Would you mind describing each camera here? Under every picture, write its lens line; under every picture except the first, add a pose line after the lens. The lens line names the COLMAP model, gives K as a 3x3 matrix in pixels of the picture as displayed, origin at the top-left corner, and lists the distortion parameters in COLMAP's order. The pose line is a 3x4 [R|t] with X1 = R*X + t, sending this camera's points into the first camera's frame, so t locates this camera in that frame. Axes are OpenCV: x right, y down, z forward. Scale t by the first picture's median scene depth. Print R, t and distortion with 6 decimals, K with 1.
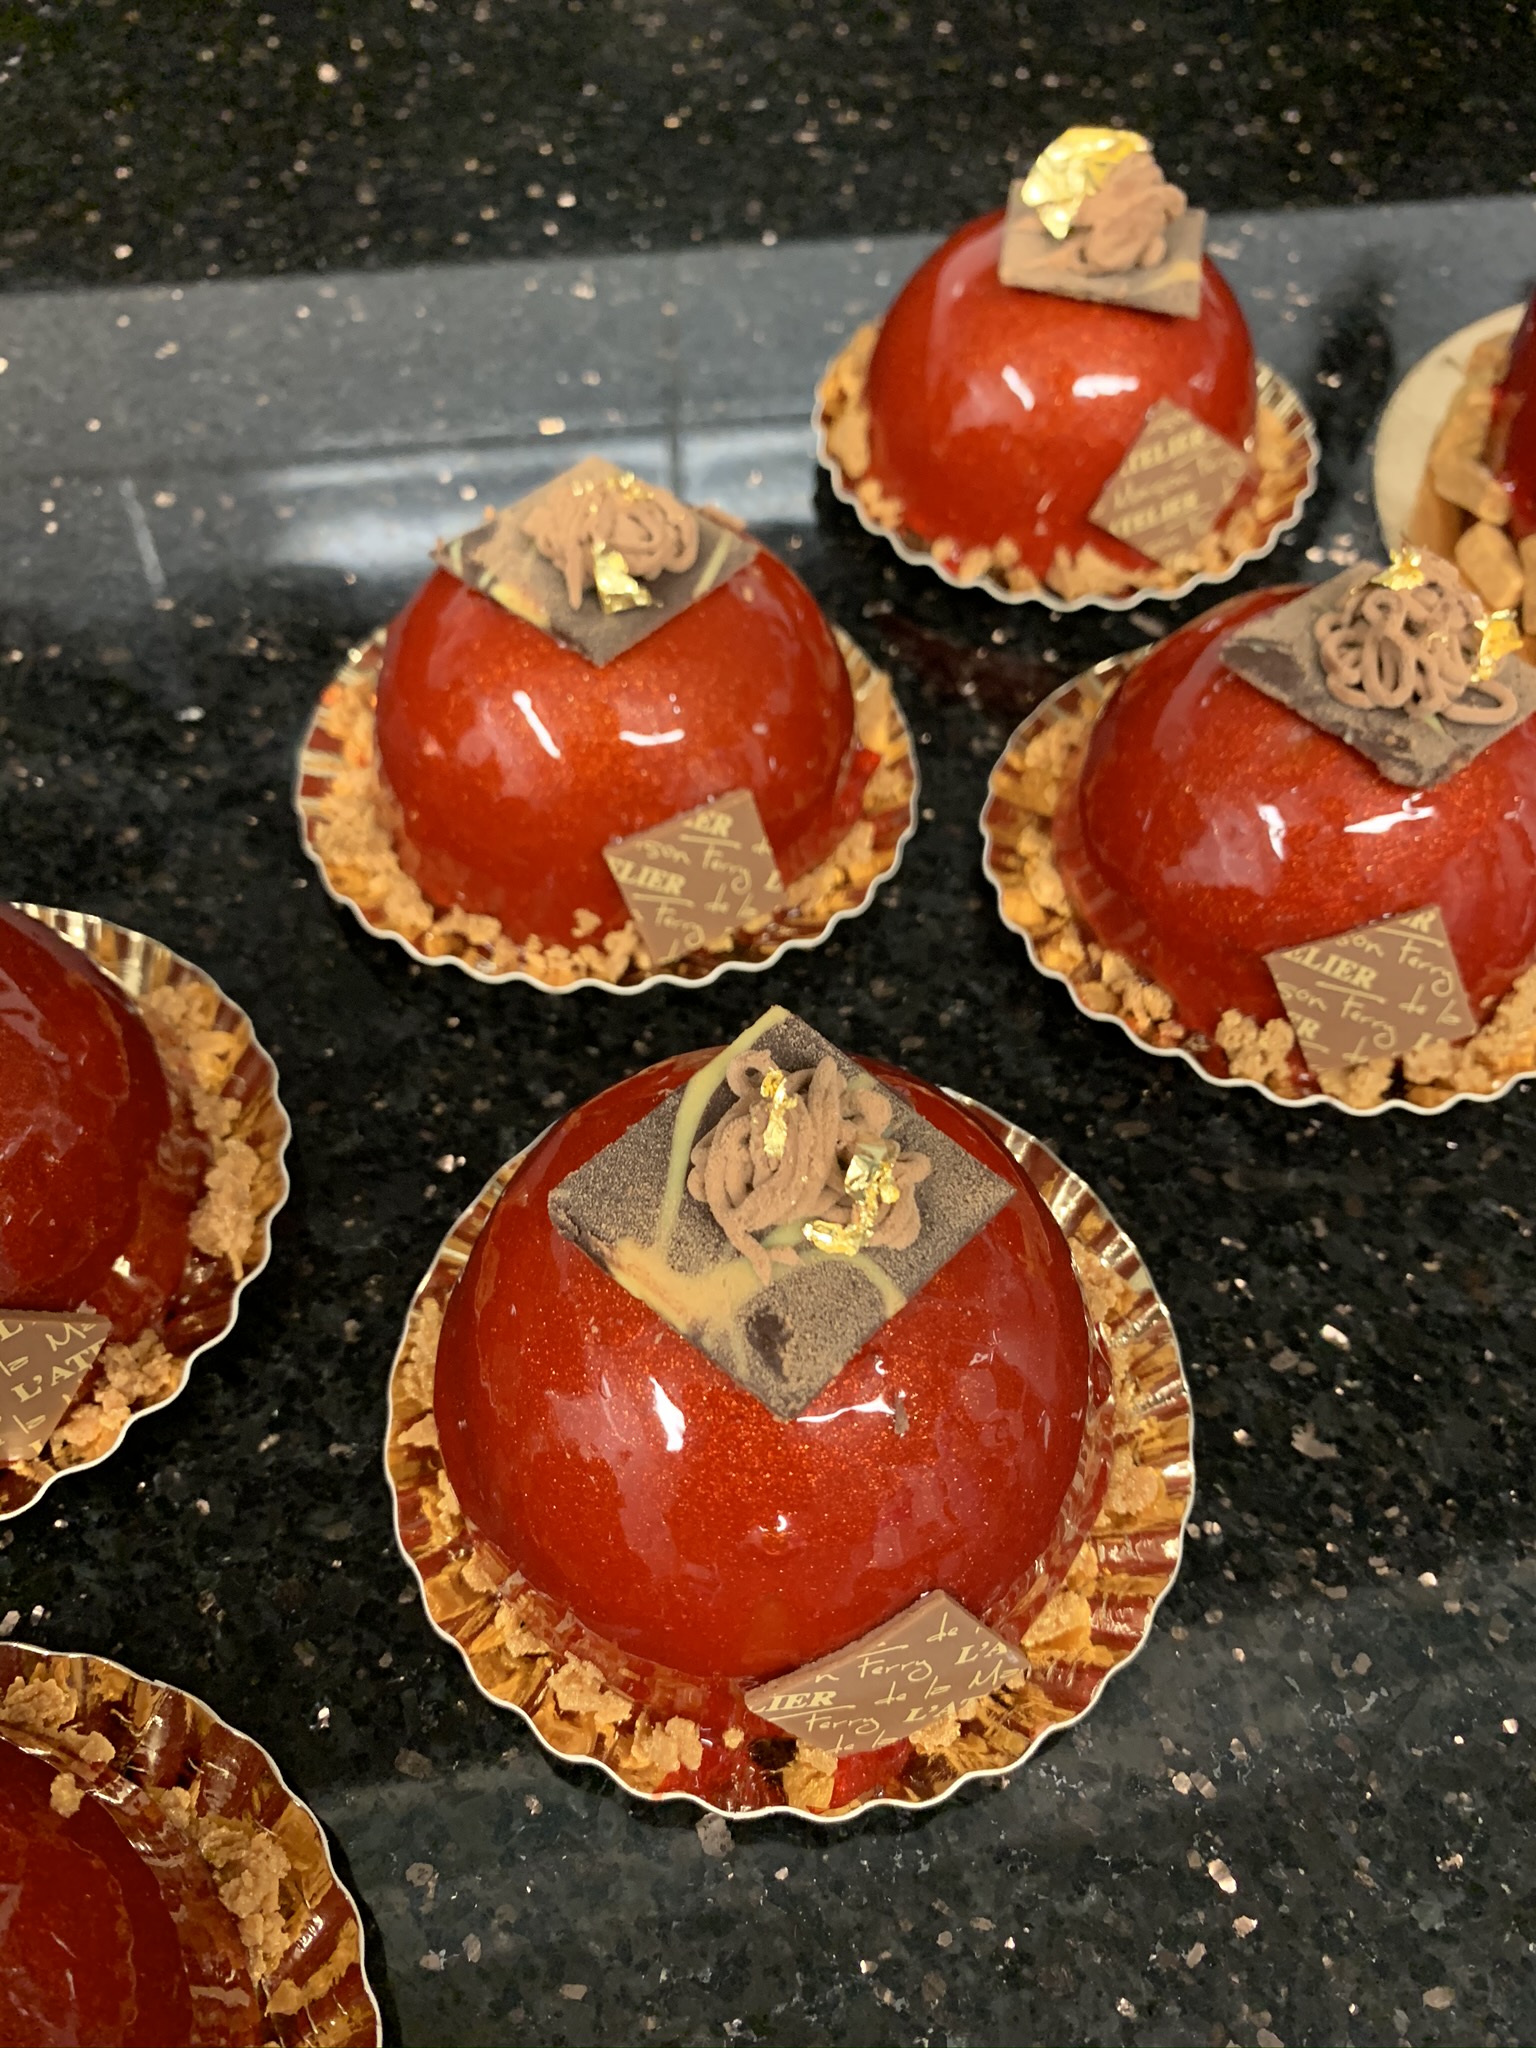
lens RADIAL K [[1637.3, 0, 761.7], [0, 1637.3, 998.4], [0, 0, 1]] dist [0.131433, -0.479667]
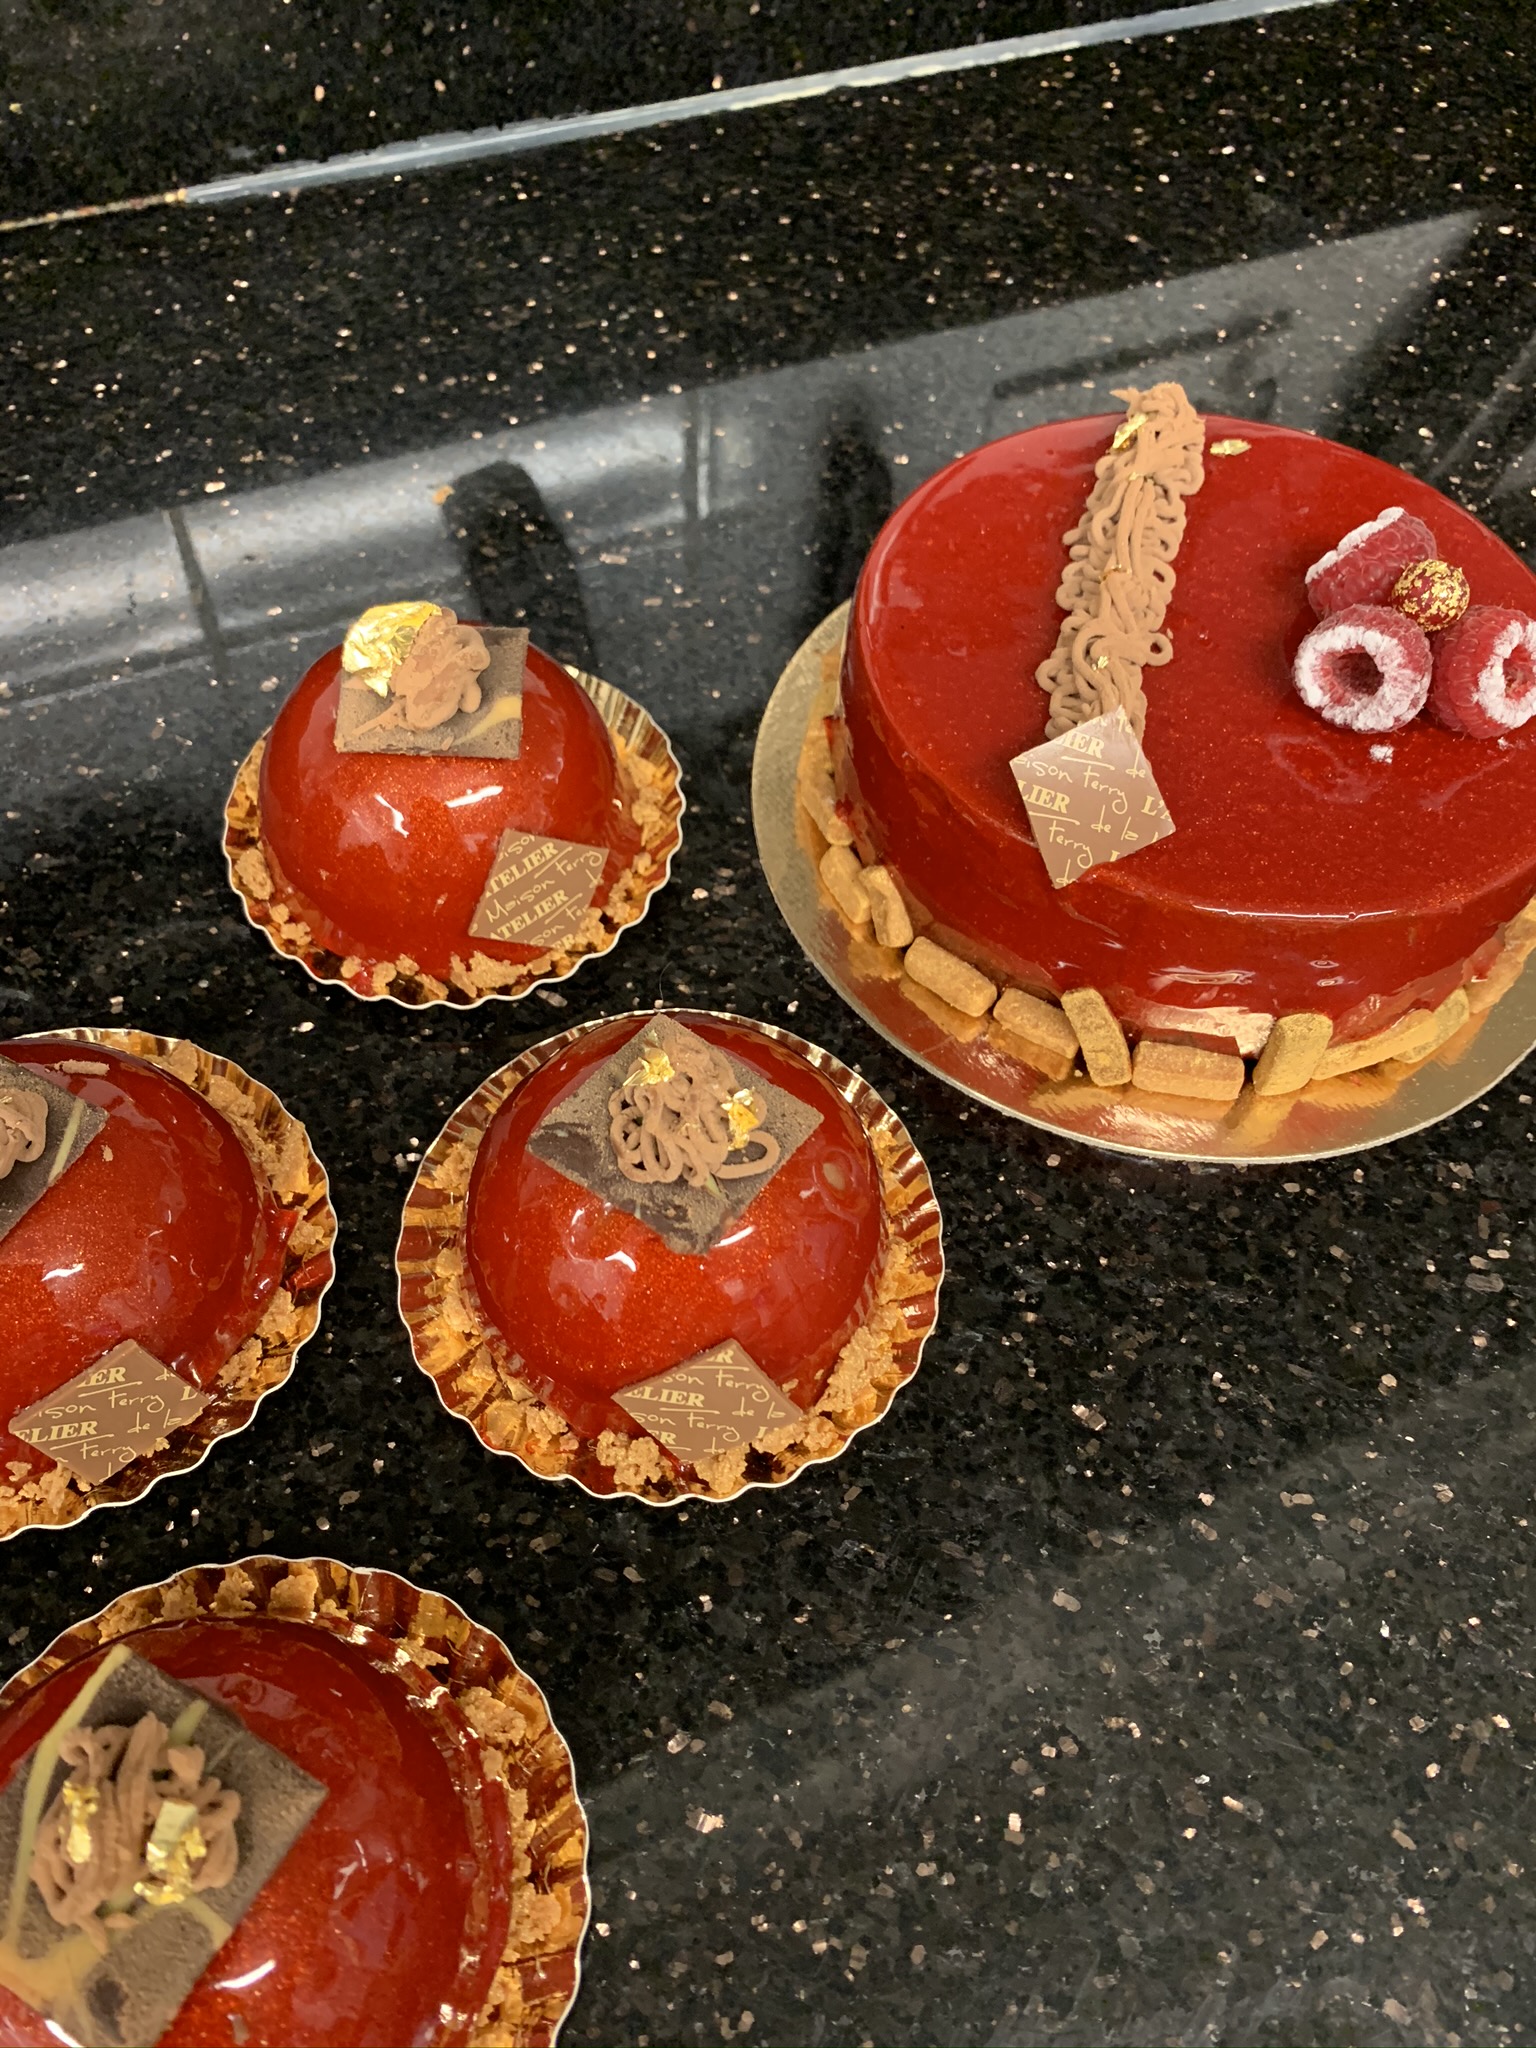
lens RADIAL K [[1625.8, 0, 773.2], [0, 1625.8, 1014.0], [0, 0, 1]] dist [0.065371, -0.176637]
pose [[0.974303, -0.183730, 0.130298, 0.307716], [0.178815, 0.982683, 0.048573, -0.318863], [-0.136966, -0.024026, 0.990284, -0.146361]]
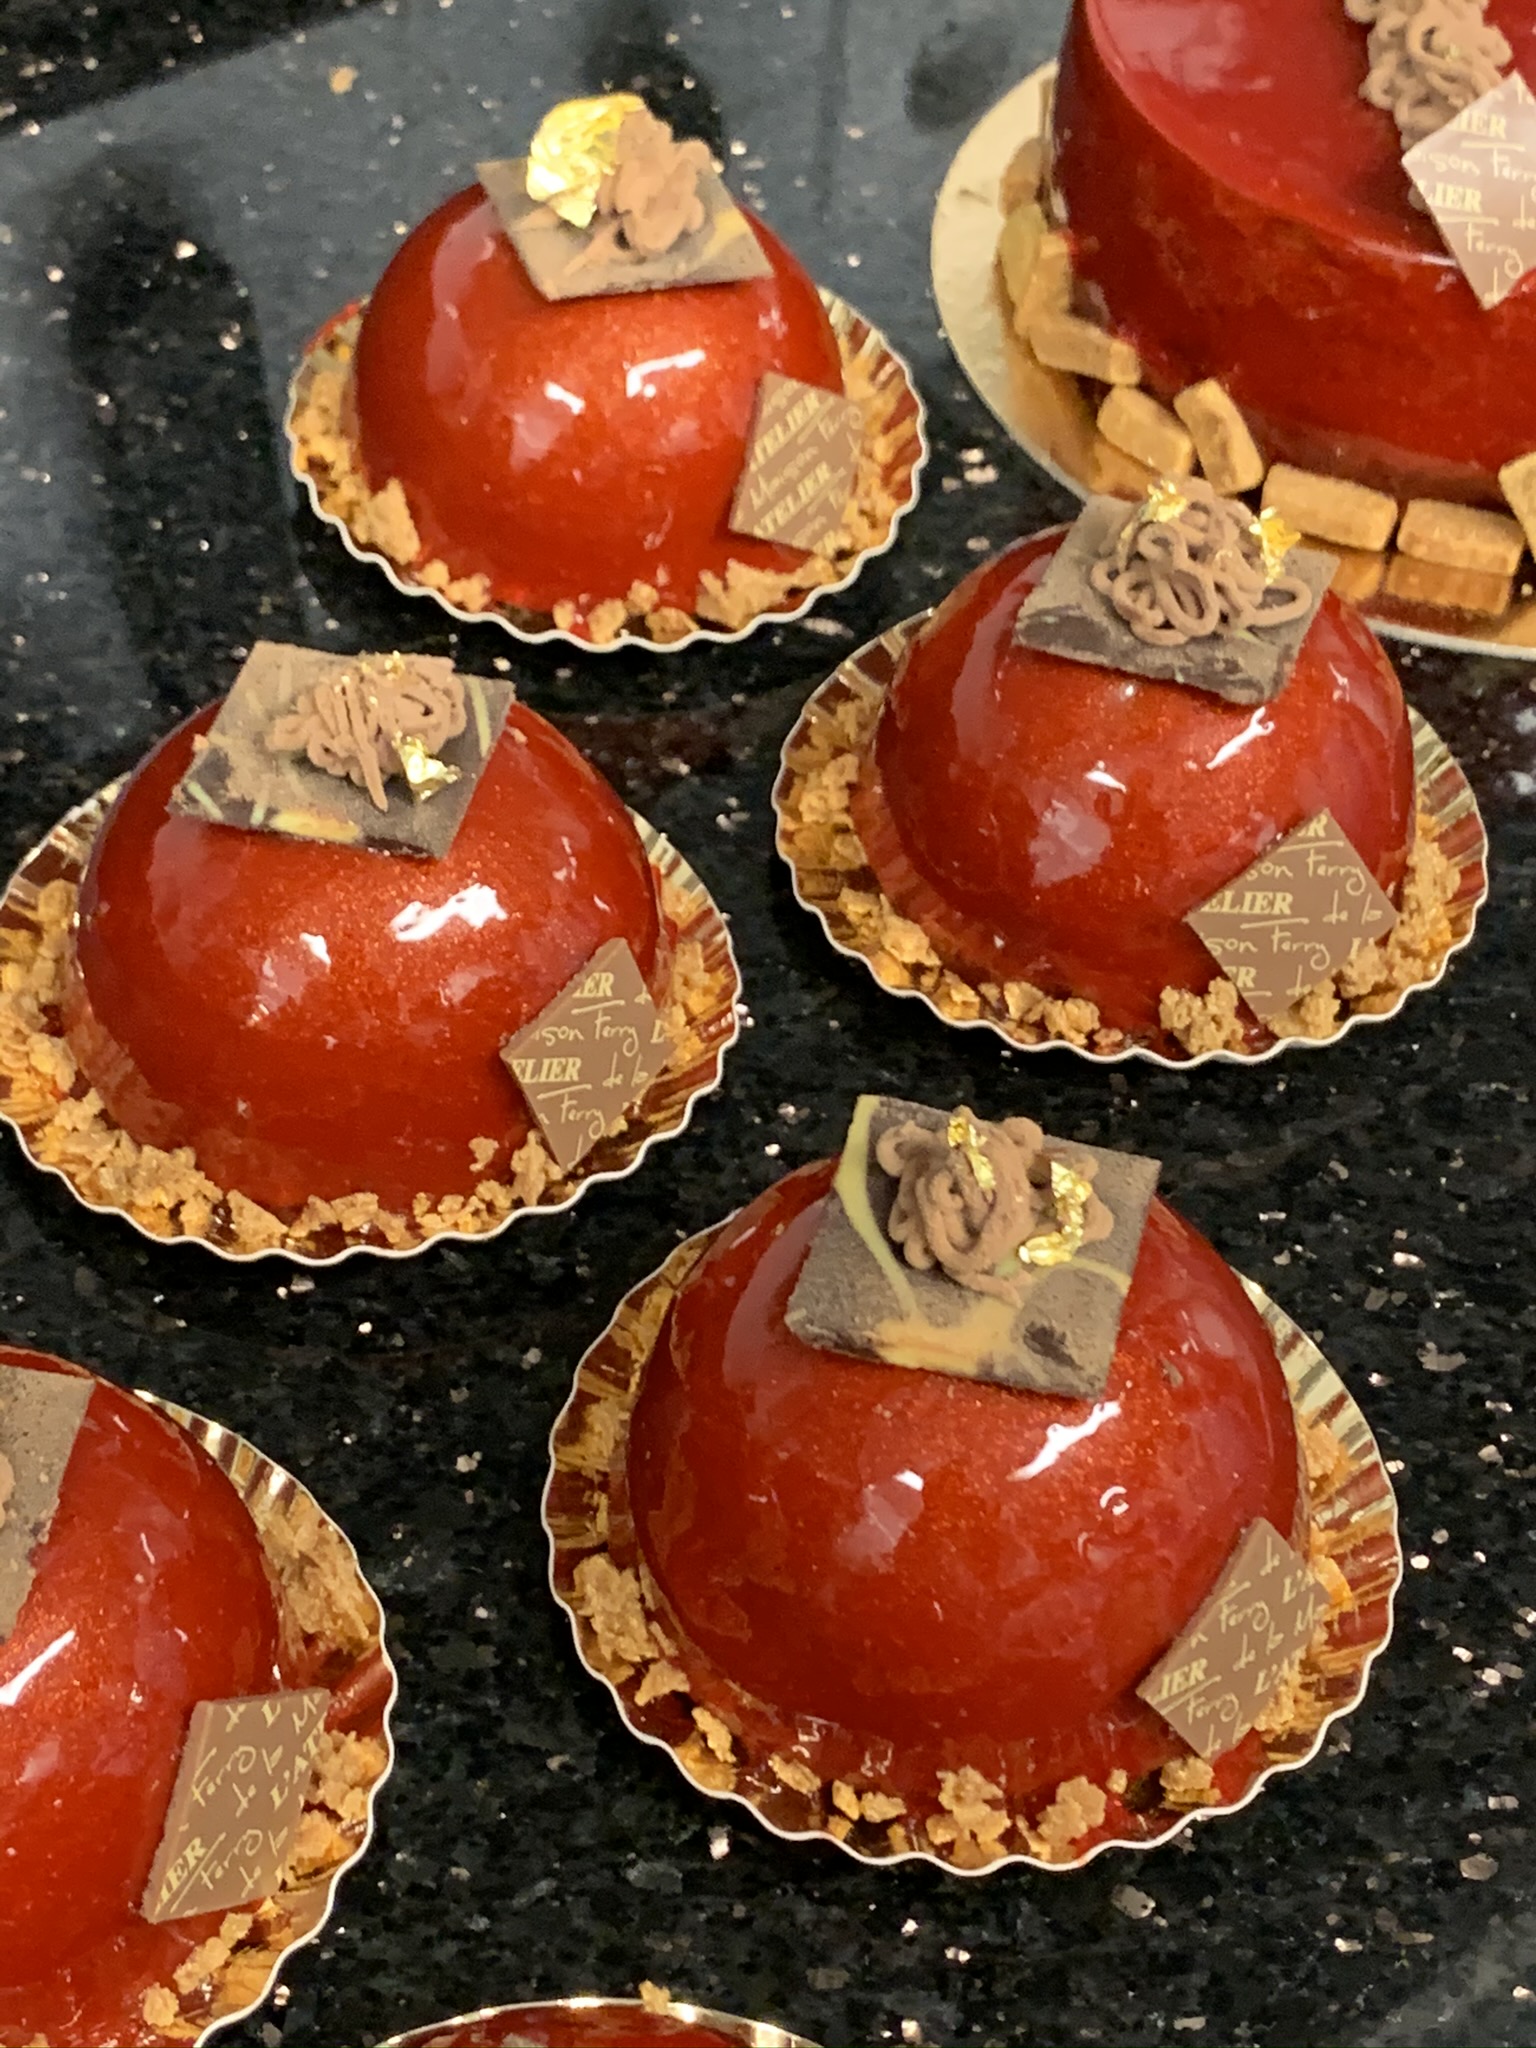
lens RADIAL K [[3711.7, 0, 764.1], [0, 3711.7, 965.8], [0, 0, 1]] dist [0.215900, -0.745578]
pose [[0.874806, -0.332869, 0.352012, -0.645833], [0.375076, 0.925227, -0.057212, 0.030289], [-0.306647, 0.182081, 0.934245, -0.884037]]
